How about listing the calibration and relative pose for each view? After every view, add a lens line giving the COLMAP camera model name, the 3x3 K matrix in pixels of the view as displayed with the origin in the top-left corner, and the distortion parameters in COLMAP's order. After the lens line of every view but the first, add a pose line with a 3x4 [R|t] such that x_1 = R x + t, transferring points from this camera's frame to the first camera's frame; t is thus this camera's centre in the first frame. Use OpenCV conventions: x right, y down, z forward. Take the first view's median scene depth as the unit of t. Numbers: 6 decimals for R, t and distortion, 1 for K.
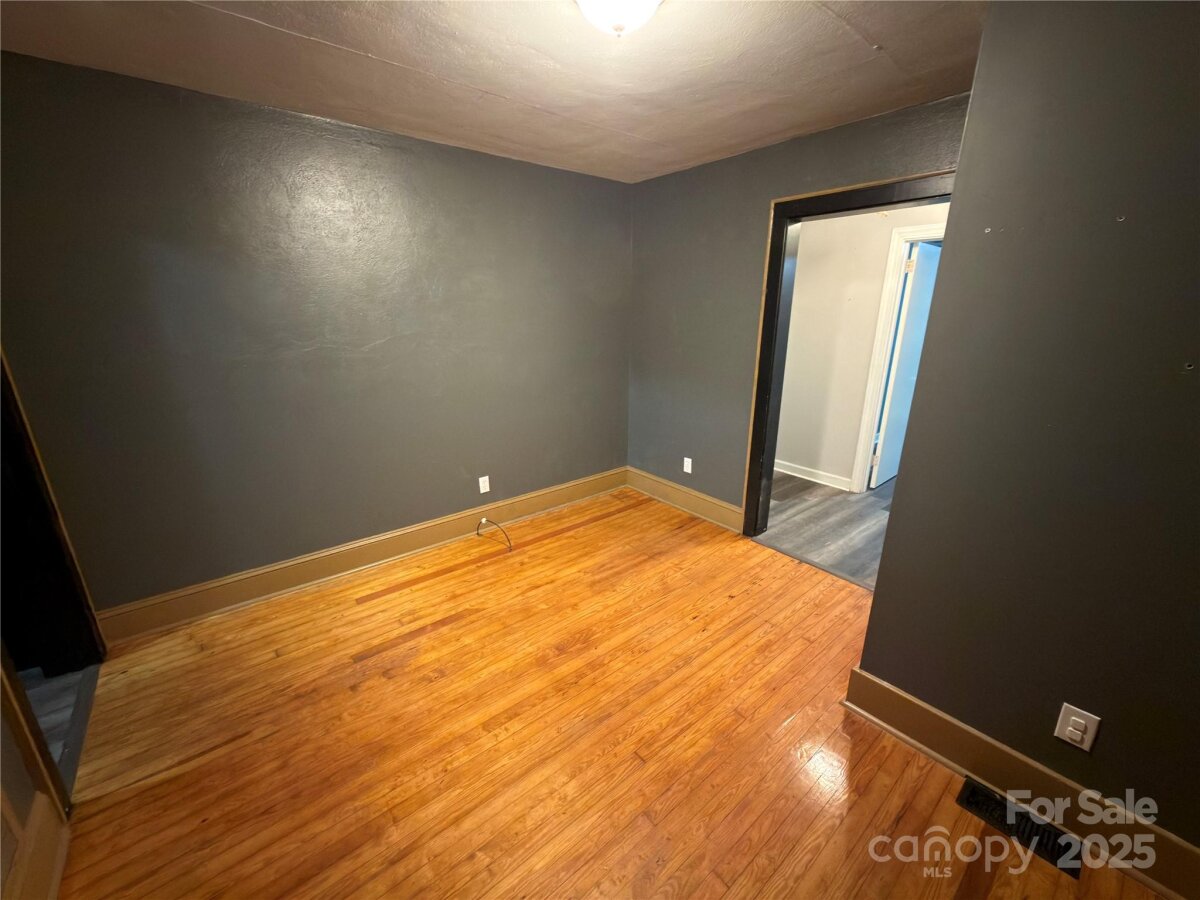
lens RADIAL K [[476.9, 0, 596.9], [0, 476.9, 449.1], [0, 0, 1]] dist [-0.002714, 0.000581]
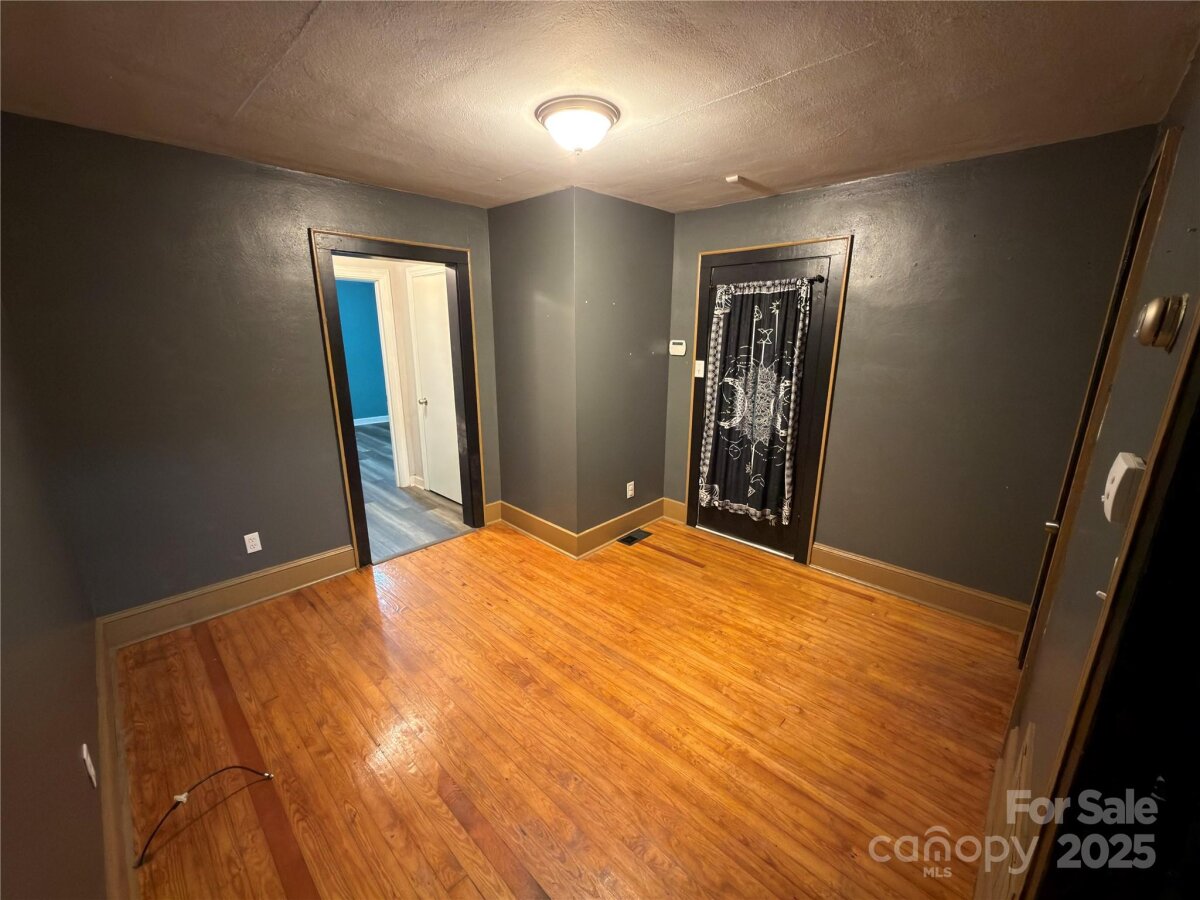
lens RADIAL K [[476.9, 0, 596.4], [0, 476.9, 452.6], [0, 0, 1]] dist [-0.002714, 0.000581]
pose [[-0.111809, -0.257299, 0.959842, -0.935003], [0.282456, 0.917830, 0.278939, -0.257669], [-0.952742, 0.302301, -0.029947, 0.759262]]
